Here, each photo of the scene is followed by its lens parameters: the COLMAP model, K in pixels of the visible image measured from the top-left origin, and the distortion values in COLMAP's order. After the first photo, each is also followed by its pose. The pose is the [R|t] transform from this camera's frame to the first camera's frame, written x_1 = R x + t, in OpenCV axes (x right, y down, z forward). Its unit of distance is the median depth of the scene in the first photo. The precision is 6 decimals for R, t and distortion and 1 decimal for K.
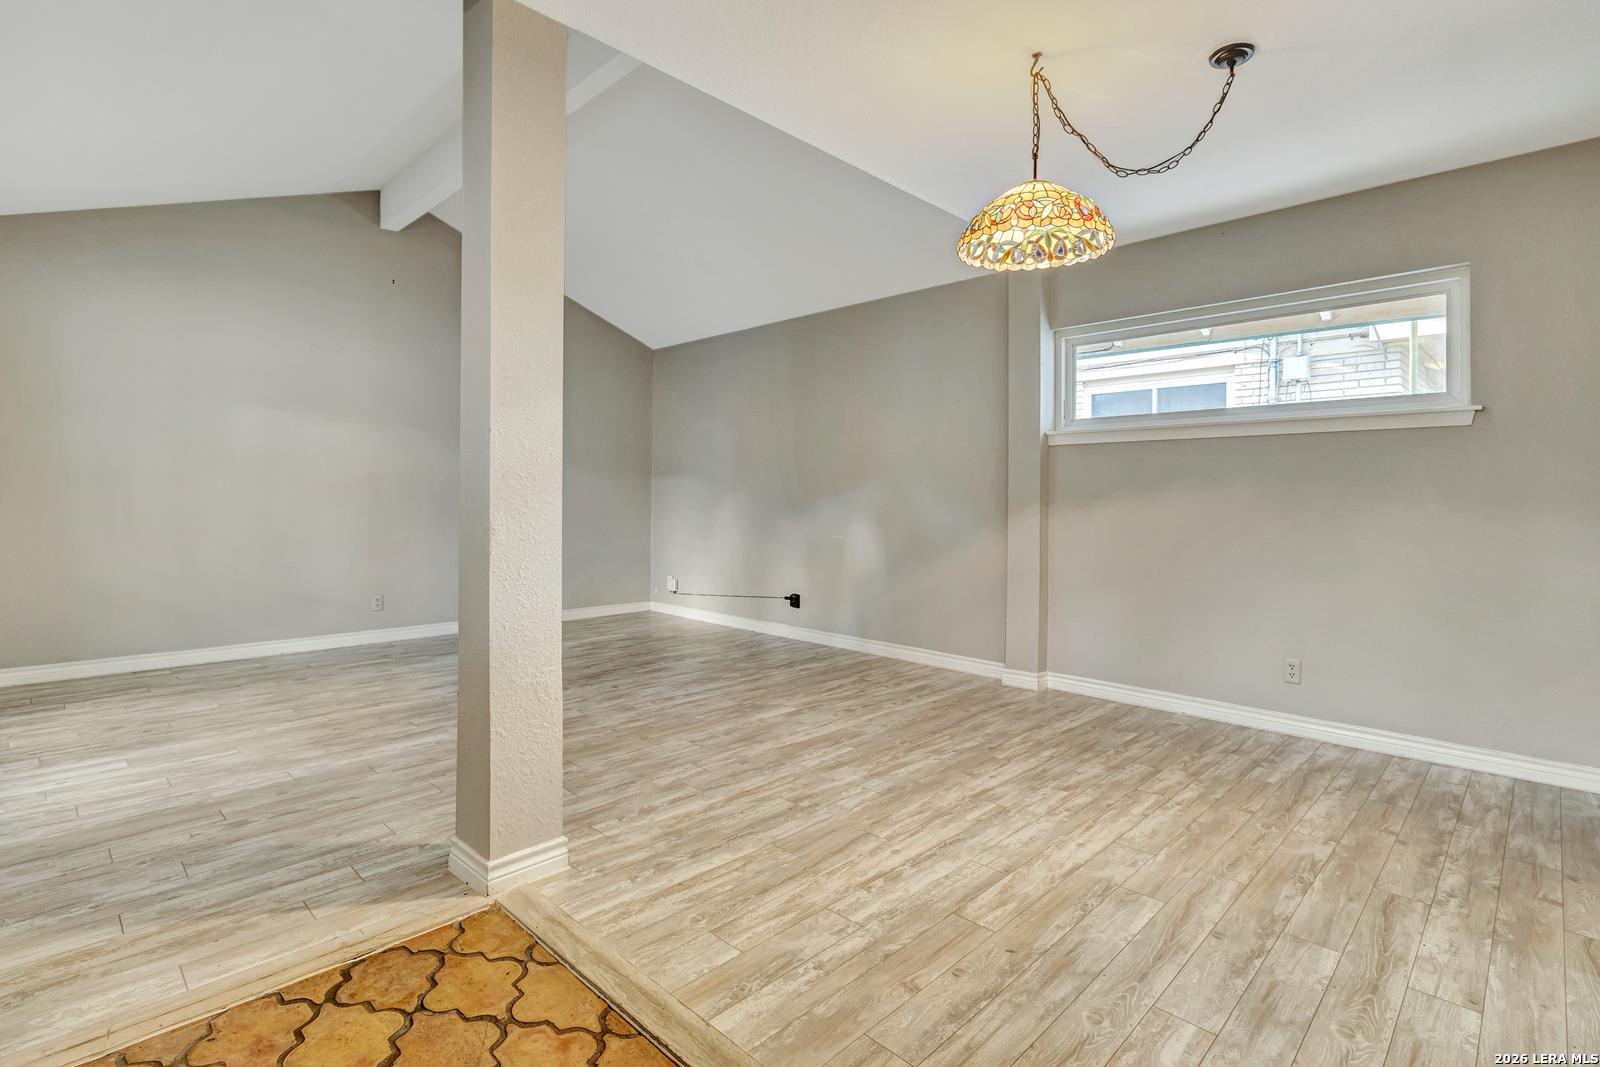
lens RADIAL K [[755.2, 0, 795.3], [0, 755.2, 506.9], [0, 0, 1]] dist [0.007733, -0.001180]
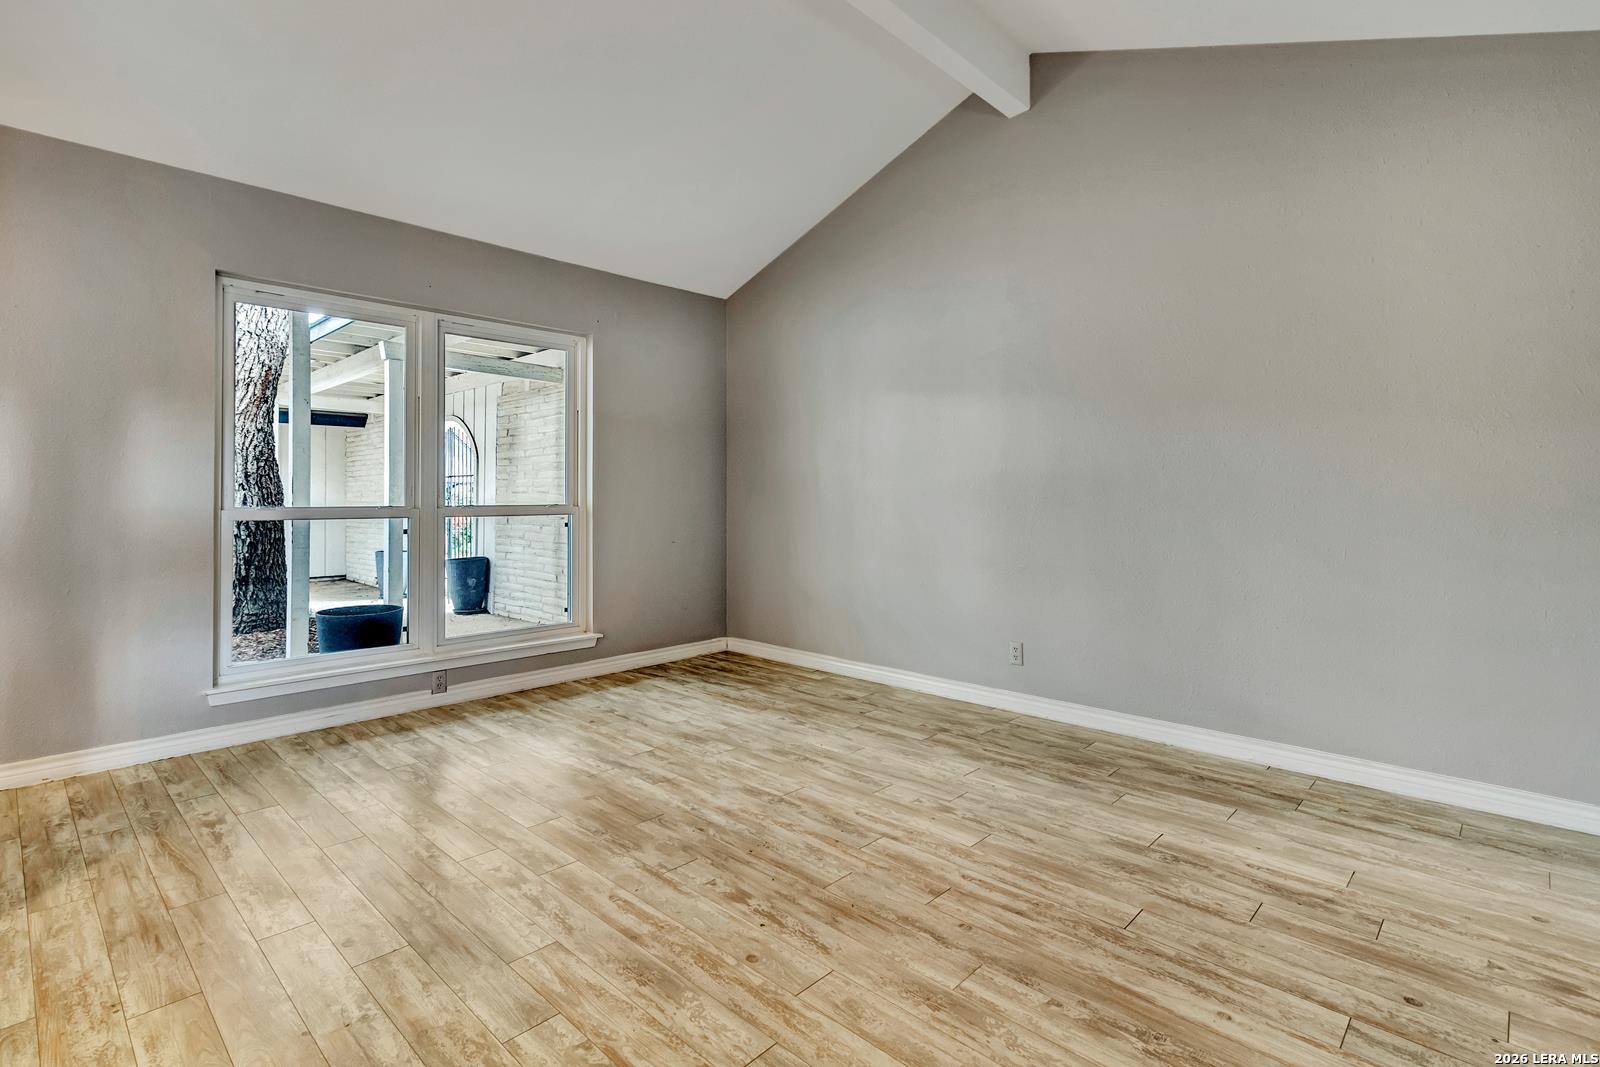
lens RADIAL K [[755.2, 0, 817.1], [0, 755.2, 504.8], [0, 0, 1]] dist [0.007733, -0.001180]
pose [[0.033215, 0.001219, -0.999447, 0.322126], [-0.011328, 0.999935, 0.000843, -0.019494], [0.999384, 0.011293, 0.033226, 1.834561]]
